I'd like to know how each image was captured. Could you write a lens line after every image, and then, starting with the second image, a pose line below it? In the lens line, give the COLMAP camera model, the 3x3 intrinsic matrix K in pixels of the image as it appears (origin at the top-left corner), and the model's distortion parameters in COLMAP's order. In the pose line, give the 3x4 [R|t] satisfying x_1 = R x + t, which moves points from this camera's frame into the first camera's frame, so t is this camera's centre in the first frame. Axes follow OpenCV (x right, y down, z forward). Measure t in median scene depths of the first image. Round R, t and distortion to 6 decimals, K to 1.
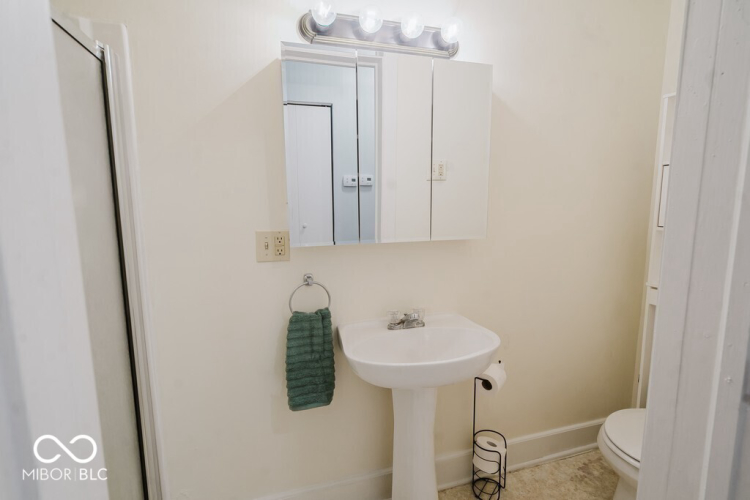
lens RADIAL K [[347.9, 0, 388.4], [0, 347.9, 254.8], [0, 0, 1]] dist [-0.037249, 0.020322]
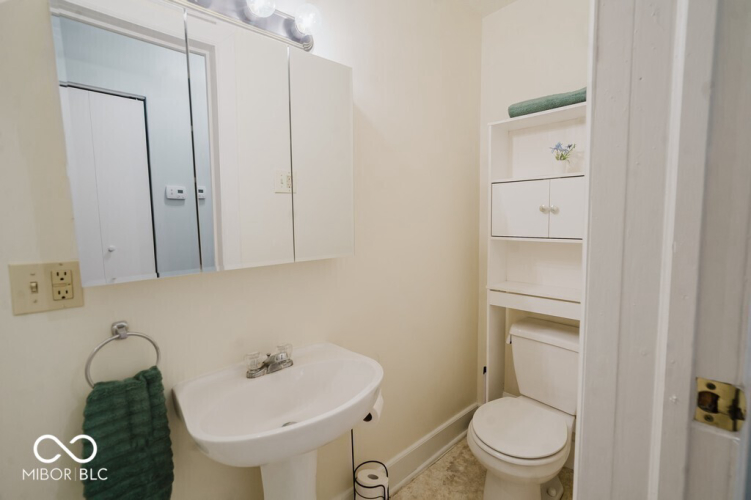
lens RADIAL K [[348.3, 0, 388.9], [0, 348.3, 254.9], [0, 0, 1]] dist [-0.037249, 0.020322]
pose [[0.902268, -0.052394, 0.427980, -0.033579], [0.070616, 0.997143, -0.026802, -0.020918], [-0.425353, 0.054405, 0.903391, 0.155732]]
